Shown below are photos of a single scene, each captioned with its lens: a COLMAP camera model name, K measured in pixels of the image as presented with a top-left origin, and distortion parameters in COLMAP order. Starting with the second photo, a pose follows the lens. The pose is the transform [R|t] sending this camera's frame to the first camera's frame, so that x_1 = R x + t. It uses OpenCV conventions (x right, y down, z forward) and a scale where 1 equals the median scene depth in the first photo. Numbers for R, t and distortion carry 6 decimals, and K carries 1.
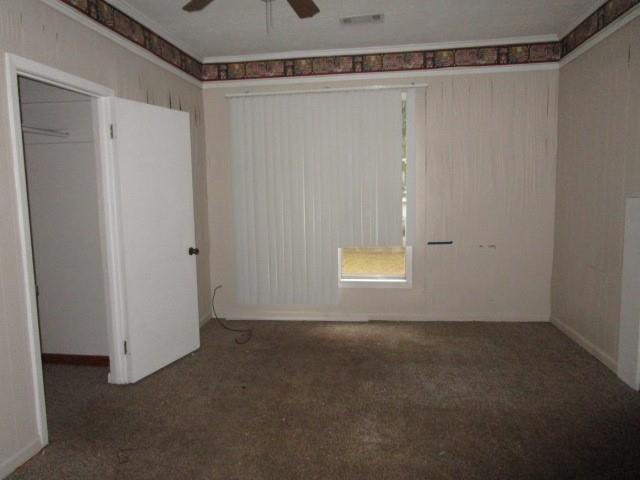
lens RADIAL K [[457.3, 0, 320.8], [0, 457.3, 240.1], [0, 0, 1]] dist [-0.027473, 0.008246]
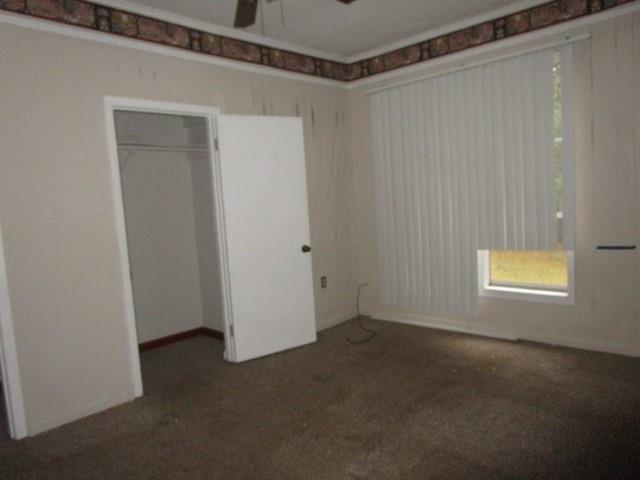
lens RADIAL K [[457.3, 0, 320.5], [0, 457.3, 238.7], [0, 0, 1]] dist [-0.027473, 0.008246]
pose [[0.814828, 0.020026, -0.579357, 0.302949], [-0.015474, 0.999798, 0.012797, -0.010172], [0.579496, -0.001463, 0.814974, 0.137780]]
